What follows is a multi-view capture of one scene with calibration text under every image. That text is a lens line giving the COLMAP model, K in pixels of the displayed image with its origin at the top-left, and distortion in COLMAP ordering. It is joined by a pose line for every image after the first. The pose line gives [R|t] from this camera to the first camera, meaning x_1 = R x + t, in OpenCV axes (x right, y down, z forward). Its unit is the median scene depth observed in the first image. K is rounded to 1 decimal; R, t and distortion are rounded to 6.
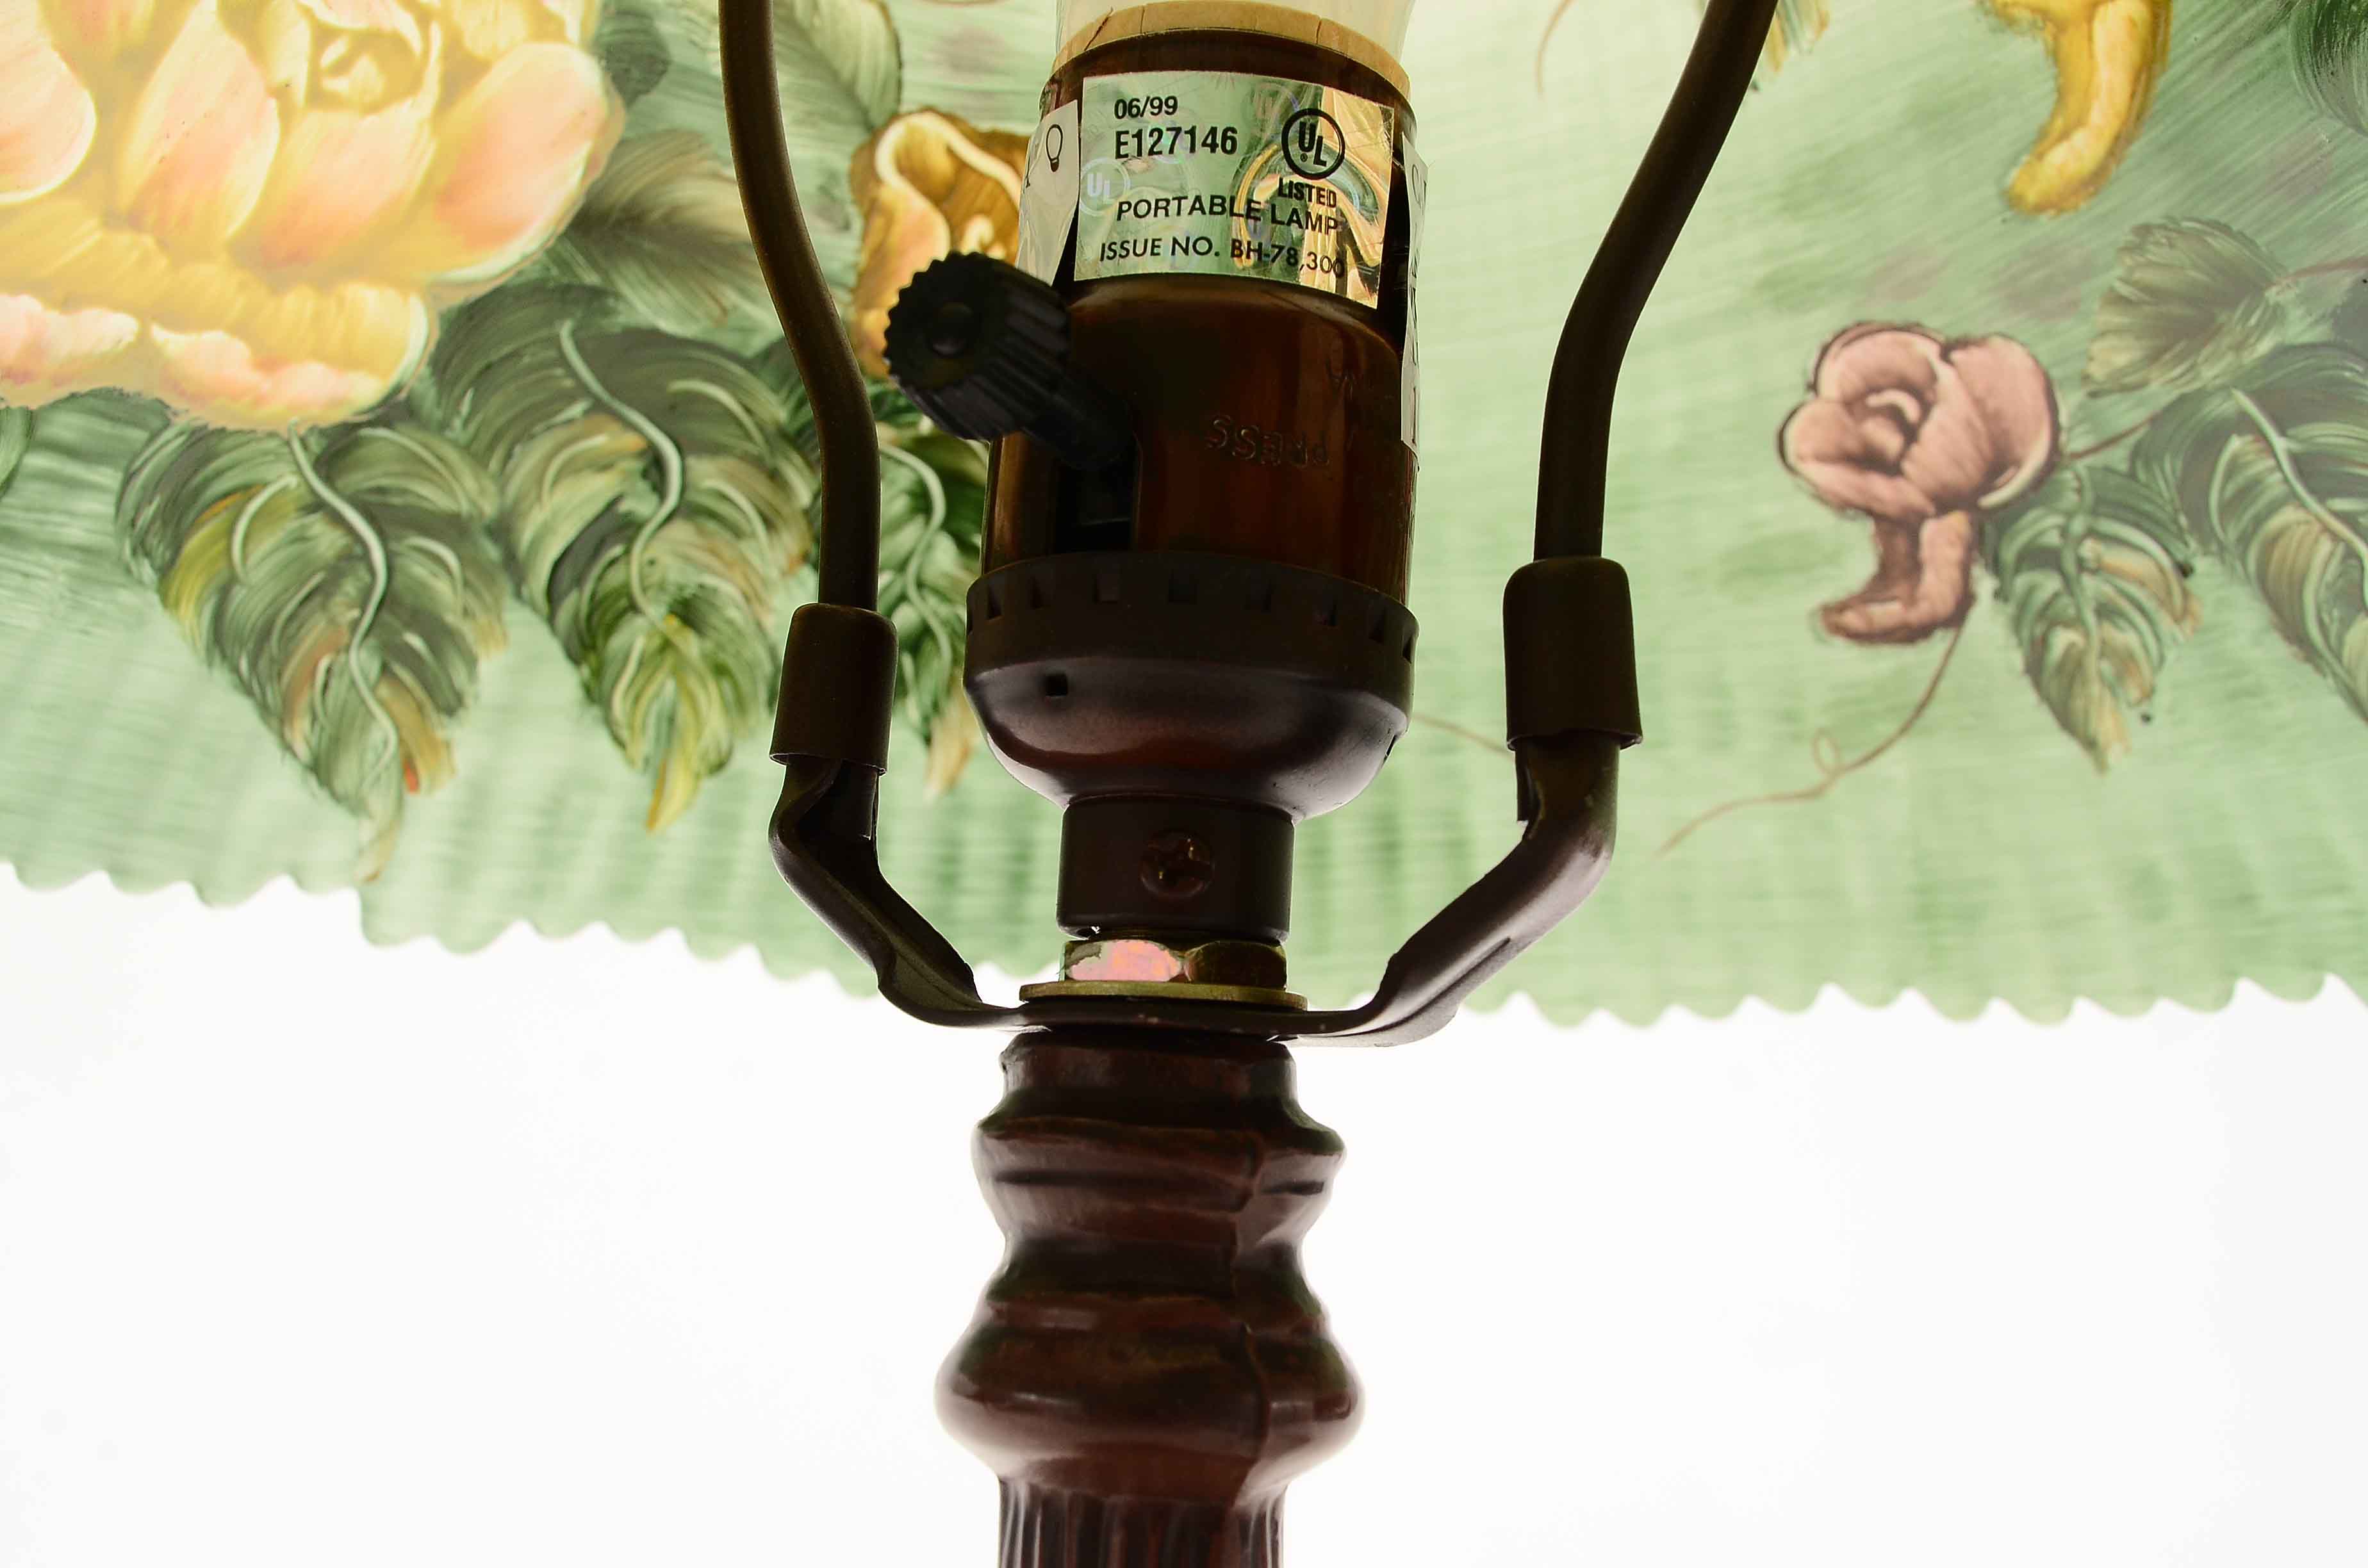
lens RADIAL K [[2810.6, 0, 1184.8], [0, 2810.6, 779.1], [0, 0, 1]] dist [-0.016373, 0.000000]
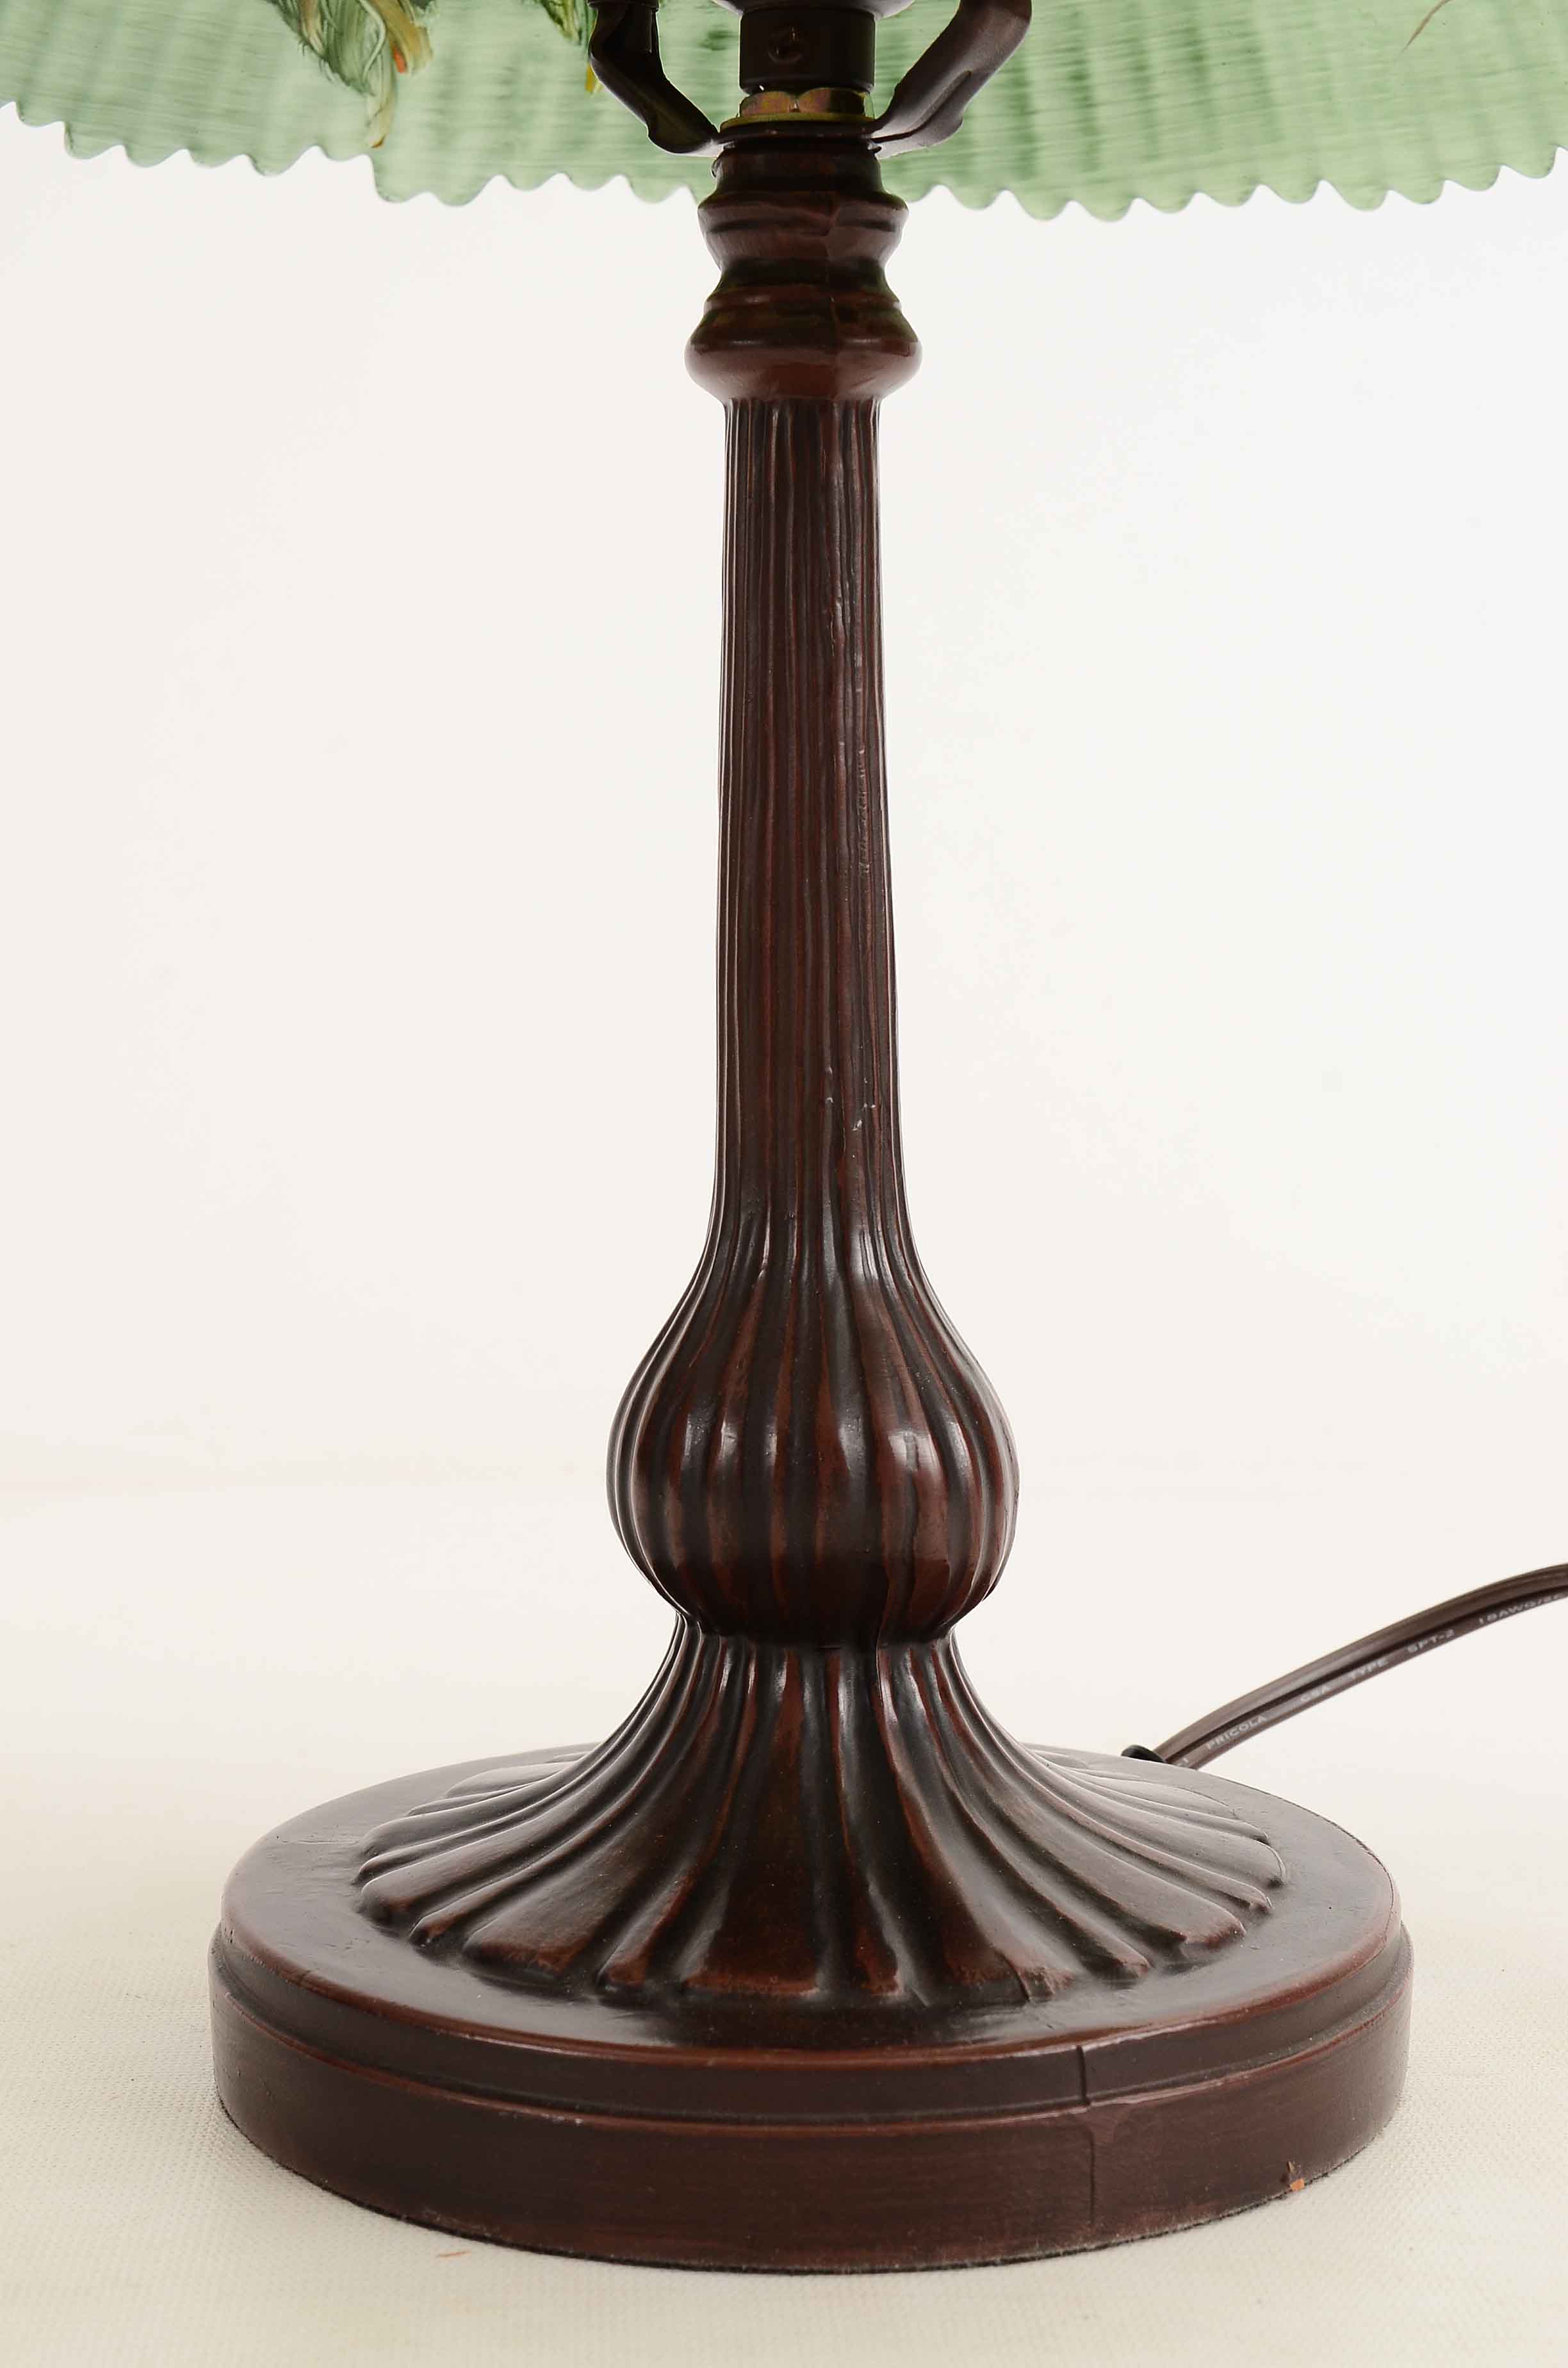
lens RADIAL K [[3807.2, 0, 782.1], [0, 3807.2, 1189.0], [0, 0, 1]] dist [0.013757, 0.000000]
pose [[0.980163, -0.021217, -0.197054, 0.239446], [0.075269, 0.959611, 0.271075, 0.036827], [0.183344, -0.280530, 0.942172, -0.792197]]
